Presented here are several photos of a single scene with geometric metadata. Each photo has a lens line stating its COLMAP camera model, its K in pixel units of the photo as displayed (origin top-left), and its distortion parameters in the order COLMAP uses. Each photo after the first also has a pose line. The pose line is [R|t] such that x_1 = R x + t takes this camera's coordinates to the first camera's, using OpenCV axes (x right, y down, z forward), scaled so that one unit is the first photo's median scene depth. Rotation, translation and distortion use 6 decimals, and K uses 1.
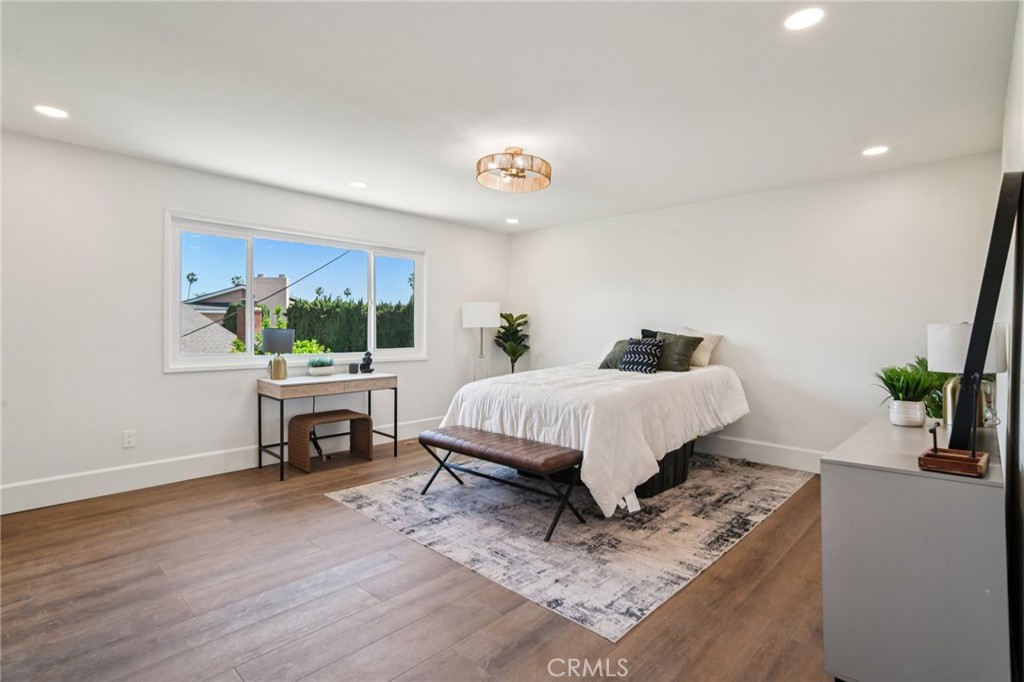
lens RADIAL K [[497.4, 0, 516.8], [0, 497.4, 335.6], [0, 0, 1]] dist [-0.016868, 0.001323]
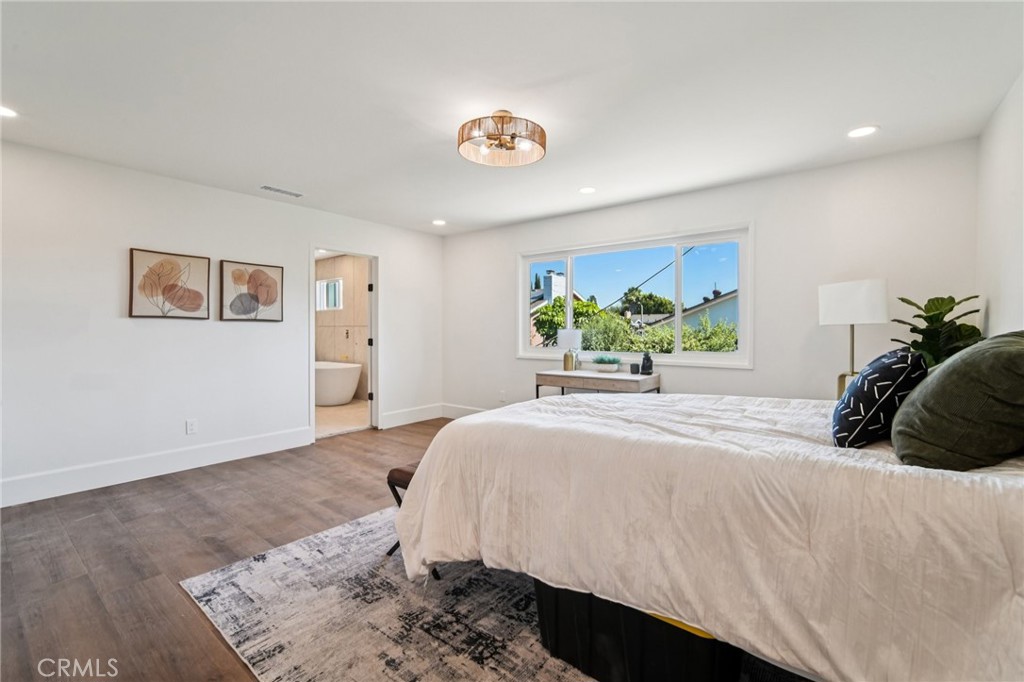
lens RADIAL K [[444.4, 0, 516.0], [0, 444.4, 337.3], [0, 0, 1]] dist [-0.022703, 0.005963]
pose [[0.086073, 0.009412, -0.996244, 0.814915], [-0.010060, 0.999913, 0.008577, -0.002471], [0.996238, 0.009284, 0.086160, 1.050498]]
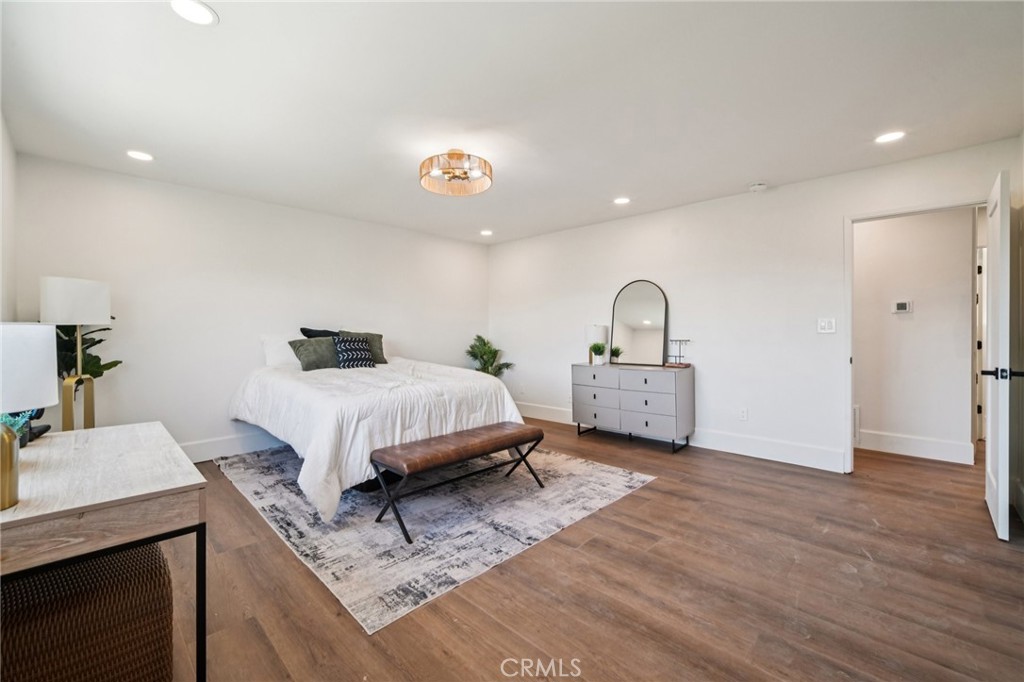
lens RADIAL K [[422.8, 0, 509.3], [0, 422.8, 331.0], [0, 0, 1]] dist [-0.012443, 0.001733]
pose [[0.024569, -0.009104, 0.999657, -0.963703], [0.014878, 0.999851, 0.008740, -0.013208], [-0.999587, 0.014658, 0.024700, 0.954281]]
